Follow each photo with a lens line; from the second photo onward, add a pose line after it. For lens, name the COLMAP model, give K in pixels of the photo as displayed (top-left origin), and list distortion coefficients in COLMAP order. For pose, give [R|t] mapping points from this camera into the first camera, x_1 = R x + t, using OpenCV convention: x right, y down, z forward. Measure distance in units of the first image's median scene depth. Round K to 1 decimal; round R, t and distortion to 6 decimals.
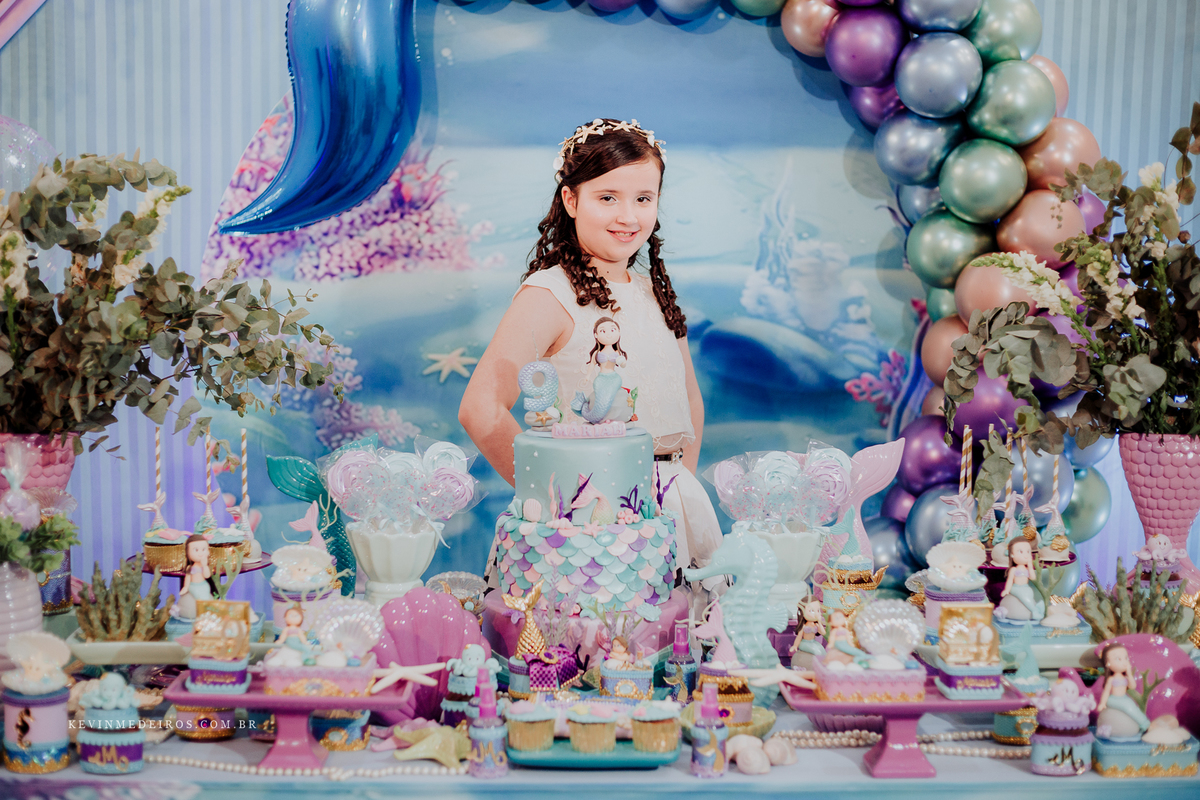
lens RADIAL K [[1708.2, 0, 600.0], [0, 1708.2, 400.0], [0, 0, 1]] dist [-0.241611, -0.055054]
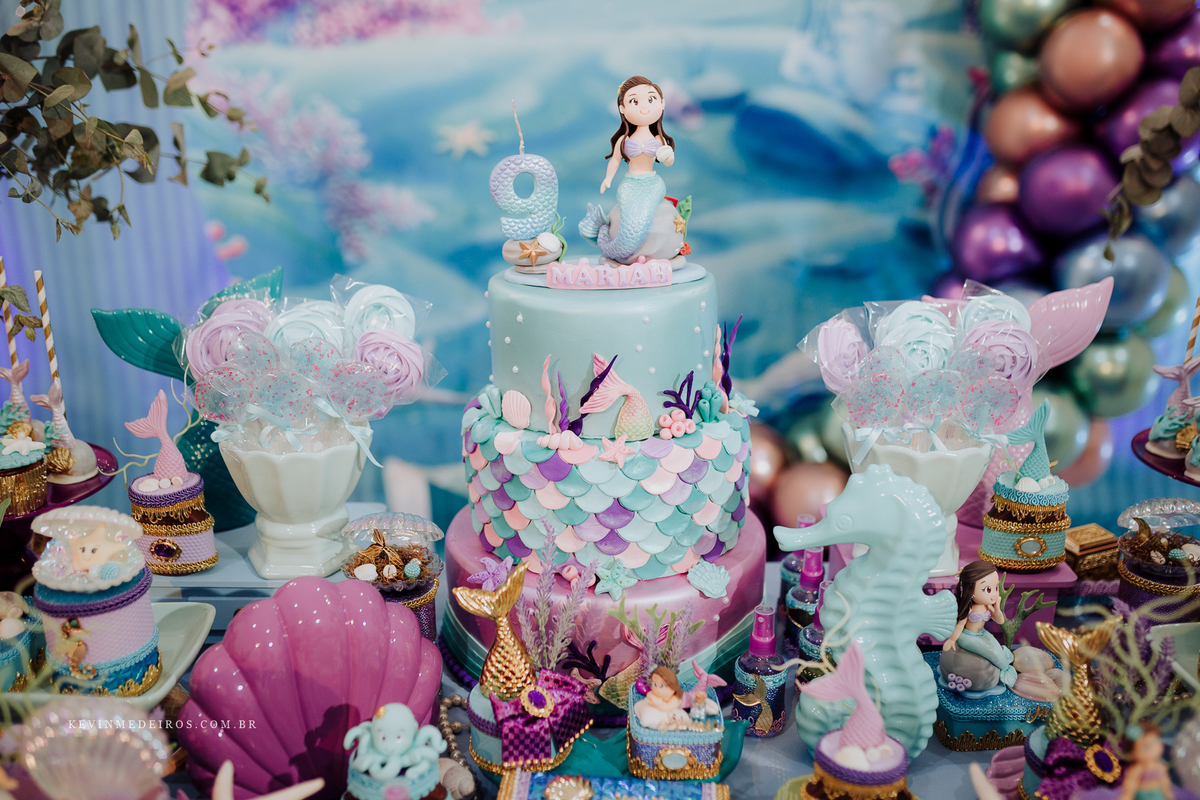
lens RADIAL K [[1175.2, 0, 607.5], [0, 1175.2, 459.3], [0, 0, 1]] dist [-0.050909, -0.001738]
pose [[0.999859, 0.003845, -0.016364, -0.000755], [0.000375, 0.968146, 0.250386, -0.021432], [0.016806, -0.250357, 0.968008, 0.595883]]
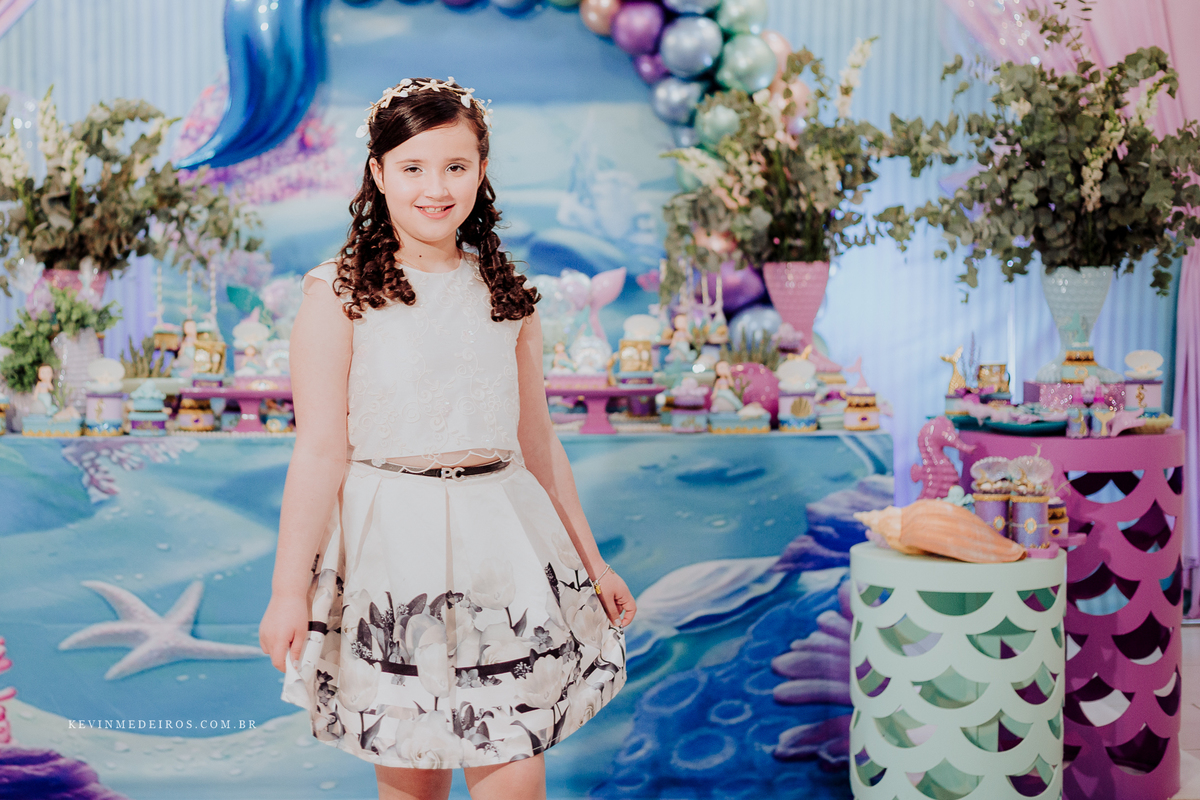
lens RADIAL K [[1783.5, 0, 600.0], [0, 1783.5, 400.0], [0, 0, 1]] dist [-0.309334, 0.034038]
pose [[0.998536, -0.018919, 0.050685, 0.074578], [0.019018, 0.999818, -0.001481, 0.157286], [-0.050647, 0.002443, 0.998714, -0.711773]]
